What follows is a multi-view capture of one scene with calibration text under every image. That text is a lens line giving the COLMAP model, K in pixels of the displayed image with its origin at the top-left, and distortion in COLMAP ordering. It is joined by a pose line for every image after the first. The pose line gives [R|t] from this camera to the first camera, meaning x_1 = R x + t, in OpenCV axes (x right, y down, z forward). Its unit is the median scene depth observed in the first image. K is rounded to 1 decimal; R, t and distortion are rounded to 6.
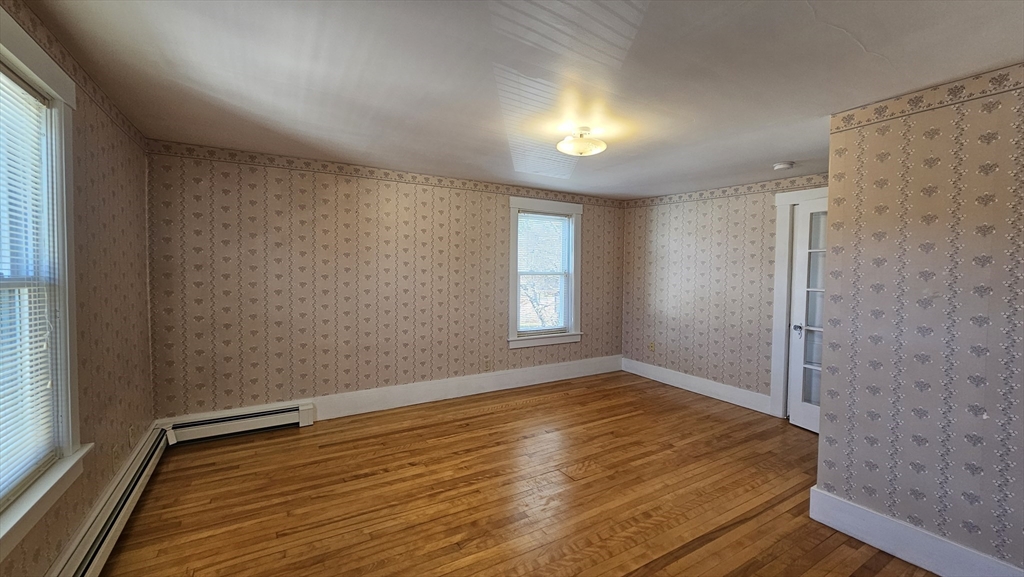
lens RADIAL K [[428.8, 0, 512.0], [0, 428.8, 288.5], [0, 0, 1]] dist [-0.000723, -0.000121]
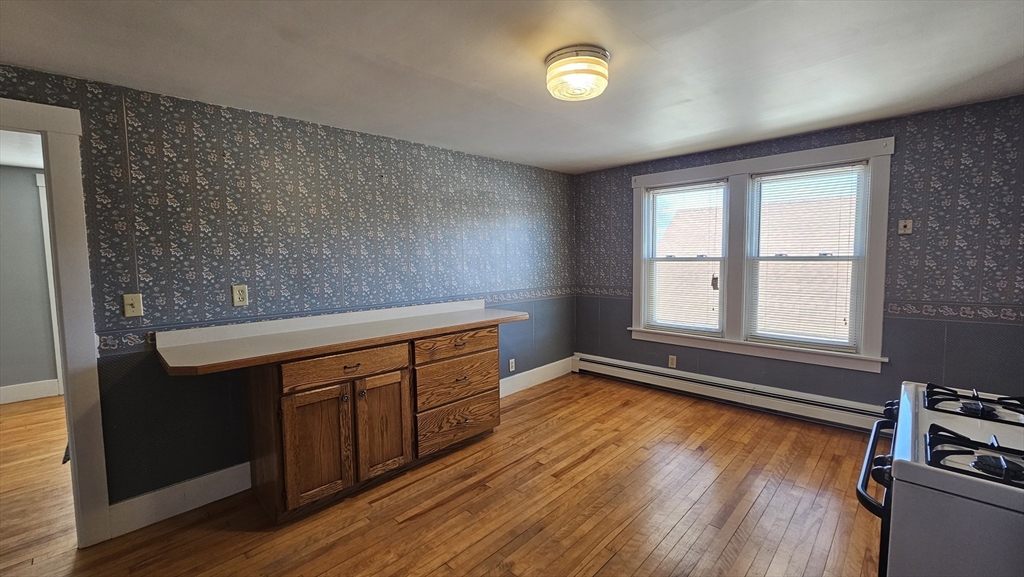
lens RADIAL K [[428.8, 0, 512.0], [0, 428.8, 288.5], [0, 0, 1]] dist [-0.000723, -0.000121]
pose [[0.235811, 0.061102, -0.969876, 0.618724], [-0.029586, 0.998010, 0.055681, -0.010944], [0.971349, 0.015564, 0.237149, 0.380680]]
